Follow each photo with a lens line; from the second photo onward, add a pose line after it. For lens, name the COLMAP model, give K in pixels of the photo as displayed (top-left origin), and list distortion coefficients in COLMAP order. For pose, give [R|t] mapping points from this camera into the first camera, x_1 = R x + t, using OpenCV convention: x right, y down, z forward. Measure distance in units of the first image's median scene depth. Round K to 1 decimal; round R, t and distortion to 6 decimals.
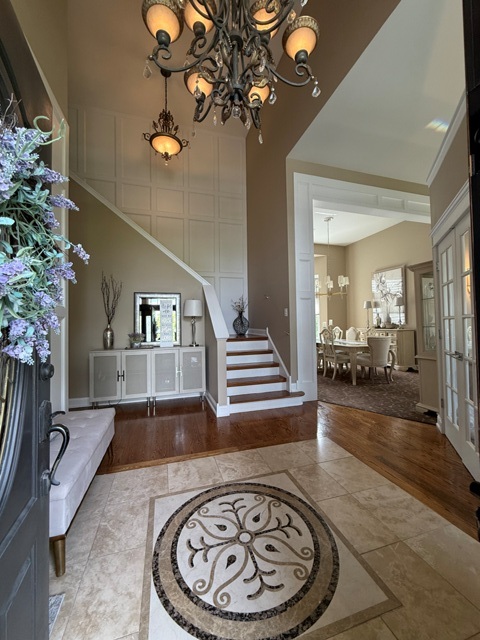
lens RADIAL K [[256.6, 0, 240.5], [0, 256.6, 318.4], [0, 0, 1]] dist [0.004012, 0.000697]
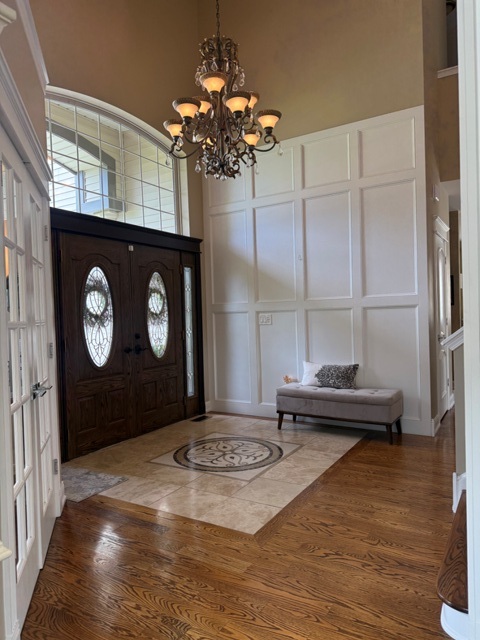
lens RADIAL K [[445.0, 0, 238.2], [0, 445.0, 323.8], [0, 0, 1]] dist [0.026984, -0.014464]
pose [[-0.748383, 0.048432, -0.661496, 1.462574], [0.052794, 0.998516, 0.013379, 0.011108], [0.661162, -0.024911, -0.749829, 2.592090]]
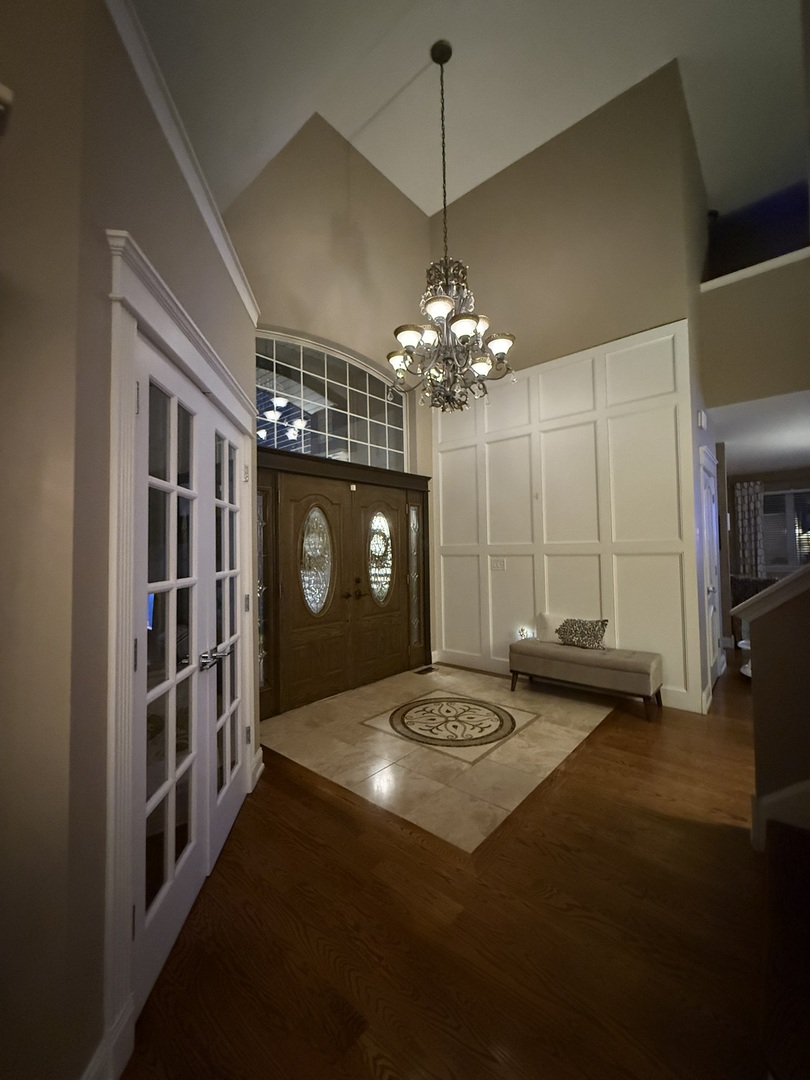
lens RADIAL K [[432.9, 0, 407.9], [0, 432.9, 534.5], [0, 0, 1]] dist [0.004012, 0.000697]
pose [[-0.844221, 0.003040, -0.535987, 1.224354], [0.034611, 0.998206, -0.048853, -0.039948], [0.534877, -0.059794, -0.842812, 2.411977]]
